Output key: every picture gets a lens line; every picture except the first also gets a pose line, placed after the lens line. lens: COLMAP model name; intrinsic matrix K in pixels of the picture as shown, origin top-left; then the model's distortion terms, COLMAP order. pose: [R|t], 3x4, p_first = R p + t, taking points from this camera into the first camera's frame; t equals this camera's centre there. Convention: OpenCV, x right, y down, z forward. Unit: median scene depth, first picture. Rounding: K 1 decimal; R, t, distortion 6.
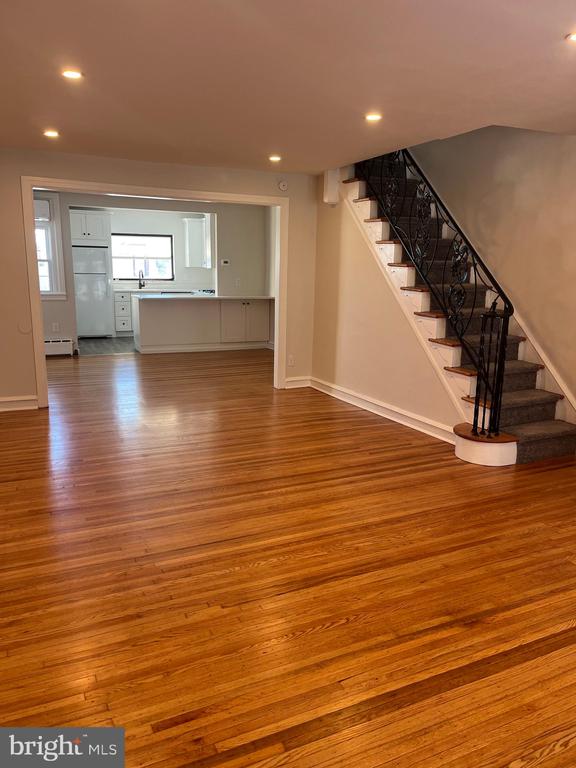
lens RADIAL K [[578.0, 0, 288.0], [0, 578.0, 384.0], [0, 0, 1]] dist [0.079856, -0.114417]
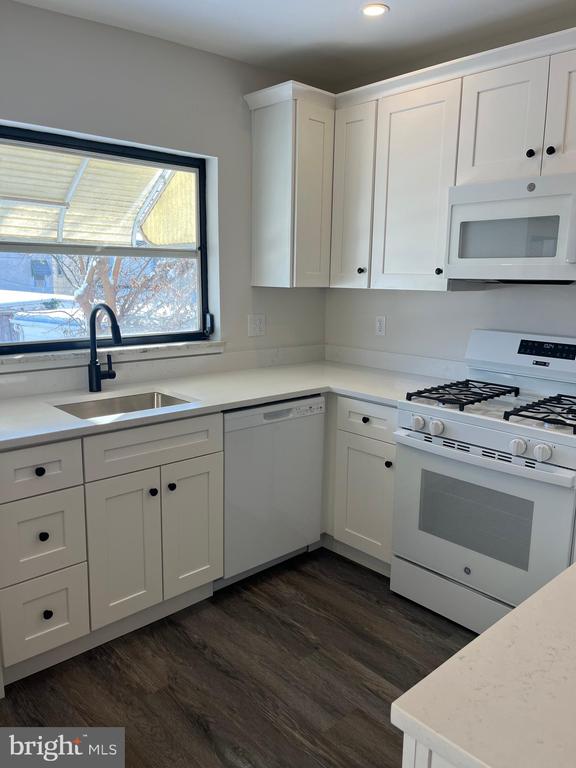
lens RADIAL K [[578.0, 0, 288.0], [0, 578.0, 384.0], [0, 0, 1]] dist [0.079856, -0.114417]
pose [[0.953212, -0.056025, 0.297064, -0.263945], [0.060250, 0.998170, -0.005081, -0.169357], [-0.296236, 0.022741, 0.954844, 0.814032]]
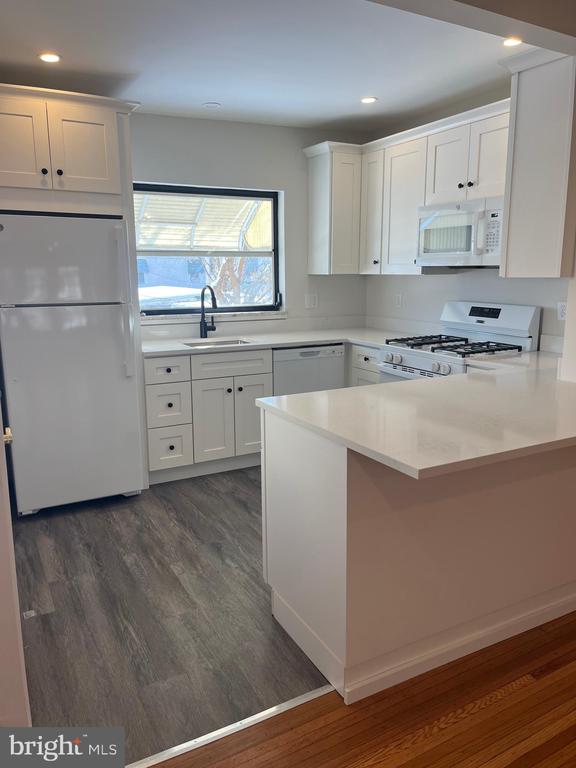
lens RADIAL K [[578.0, 0, 288.0], [0, 578.0, 384.0], [0, 0, 1]] dist [0.079856, -0.114417]
pose [[0.997712, -0.030837, 0.060173, -0.236356], [0.031269, 0.999491, -0.006248, -0.137249], [-0.059950, 0.008115, 0.998168, 0.667221]]
